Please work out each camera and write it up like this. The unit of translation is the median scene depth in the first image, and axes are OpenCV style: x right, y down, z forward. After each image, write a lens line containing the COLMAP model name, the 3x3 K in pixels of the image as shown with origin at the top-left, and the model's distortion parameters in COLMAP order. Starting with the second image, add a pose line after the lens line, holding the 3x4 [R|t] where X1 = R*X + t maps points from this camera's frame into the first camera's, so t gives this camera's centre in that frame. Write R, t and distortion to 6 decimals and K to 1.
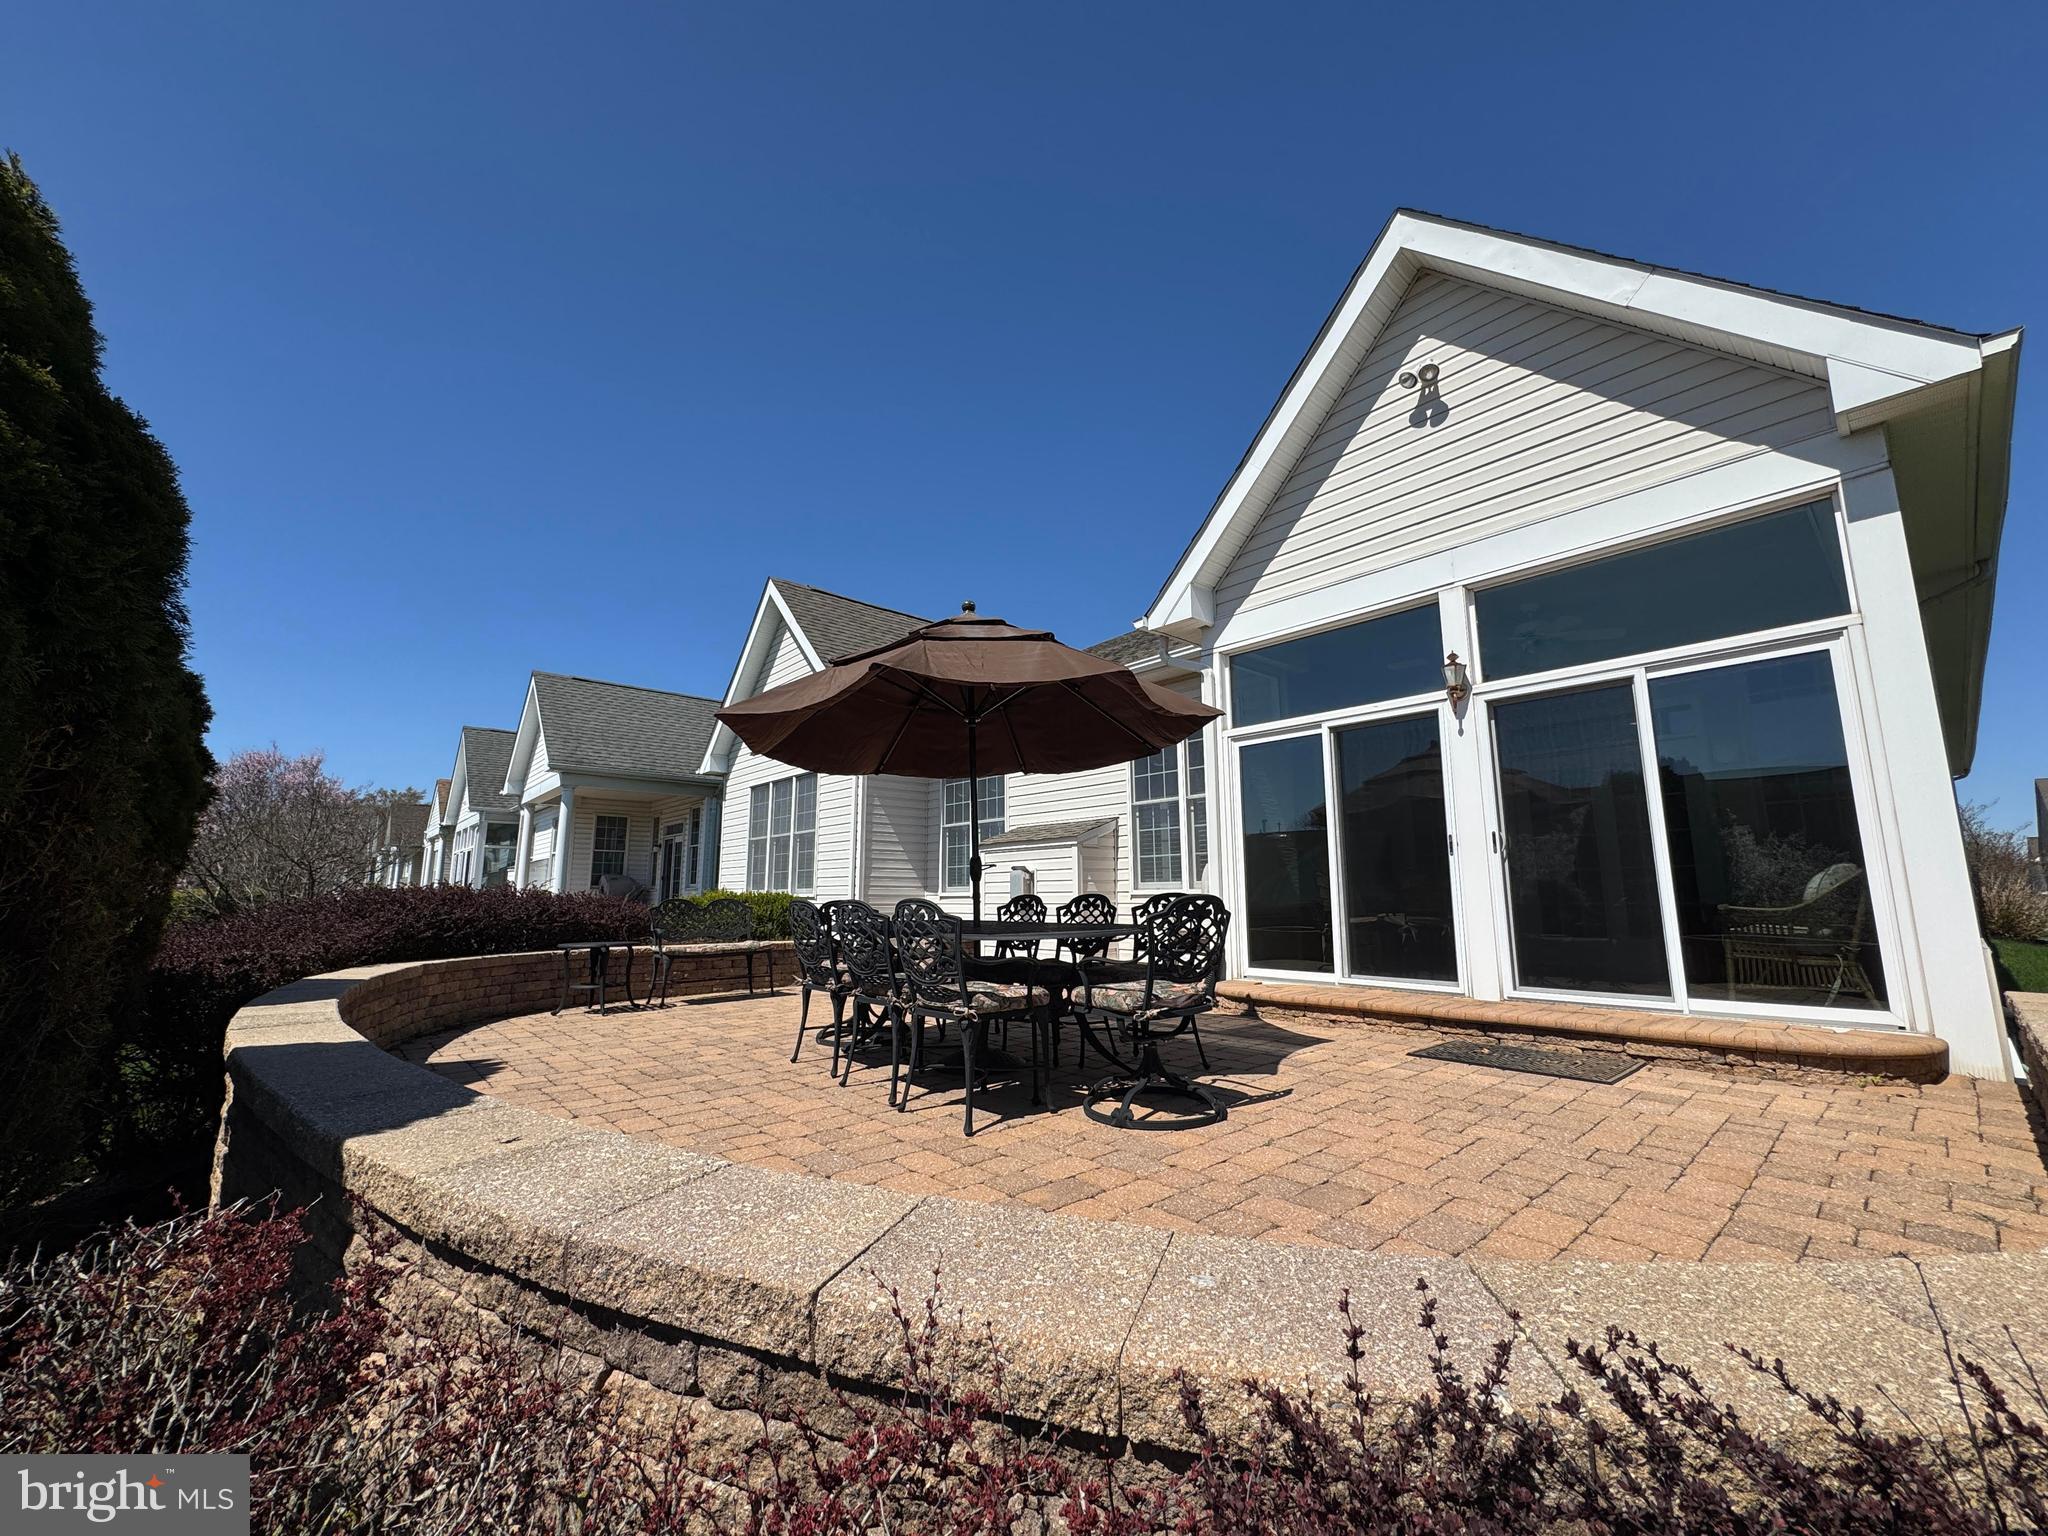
lens RADIAL K [[810.2, 0, 1030.8], [0, 810.2, 776.0], [0, 0, 1]] dist [-0.000159, -0.000032]
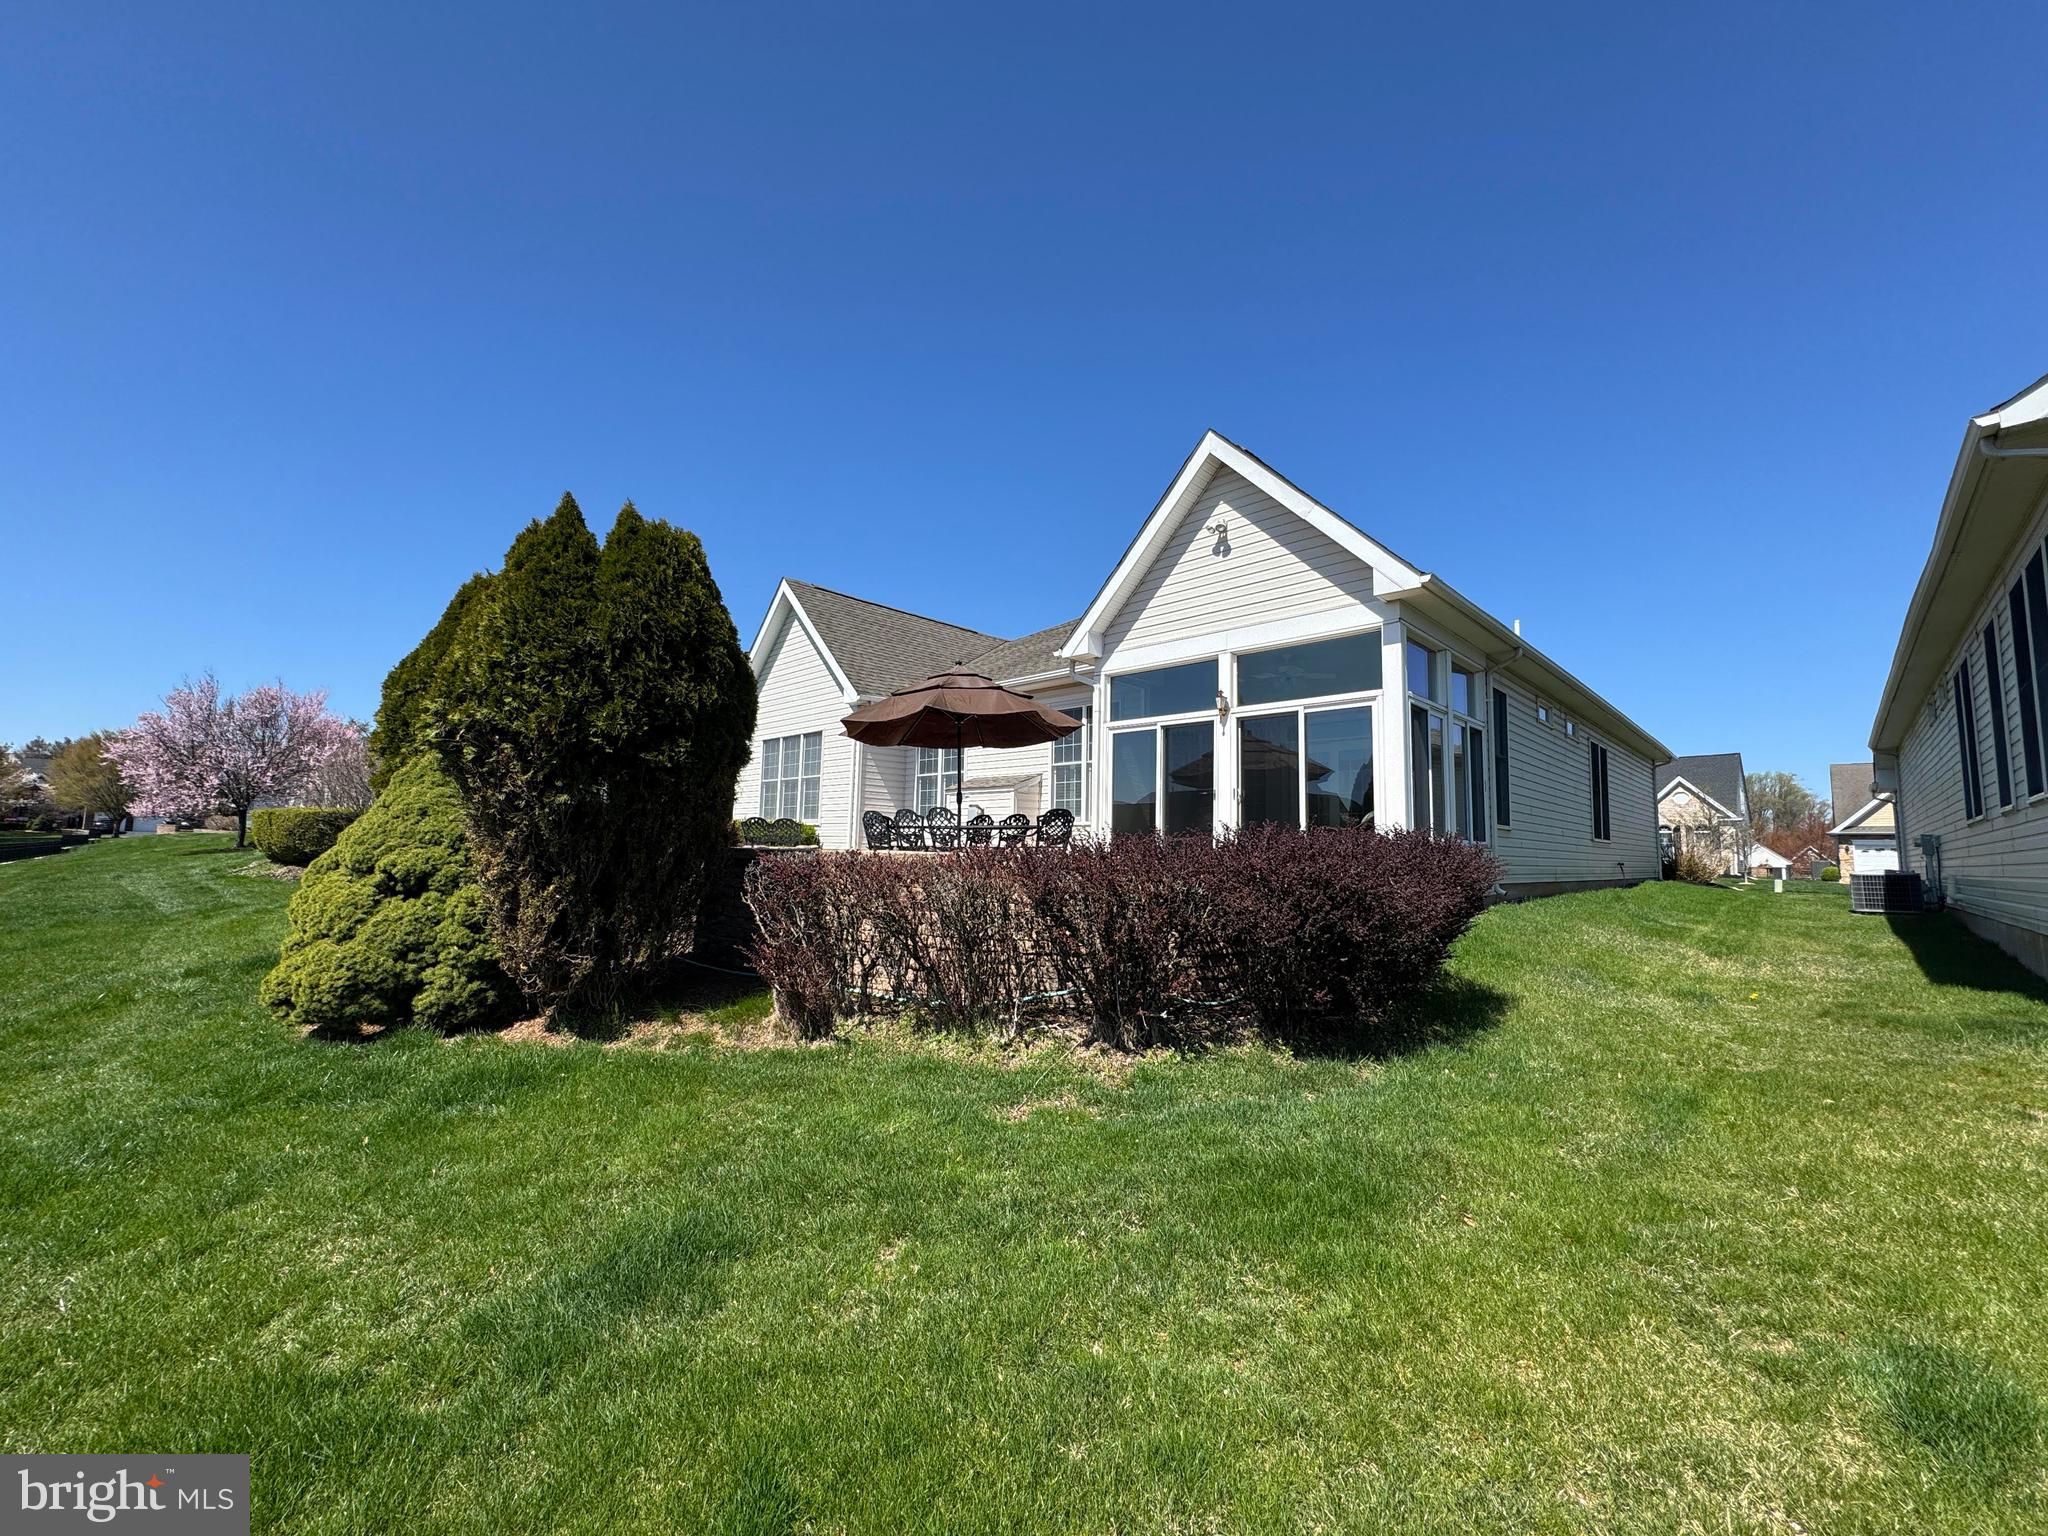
lens RADIAL K [[810.2, 0, 1021.5], [0, 810.2, 773.9], [0, 0, 1]] dist [-0.000159, -0.000032]
pose [[0.997781, 0.033164, 0.057729, -0.023463], [-0.036274, 0.997899, 0.053683, -0.039389], [-0.055827, -0.055658, 0.996888, -0.704735]]
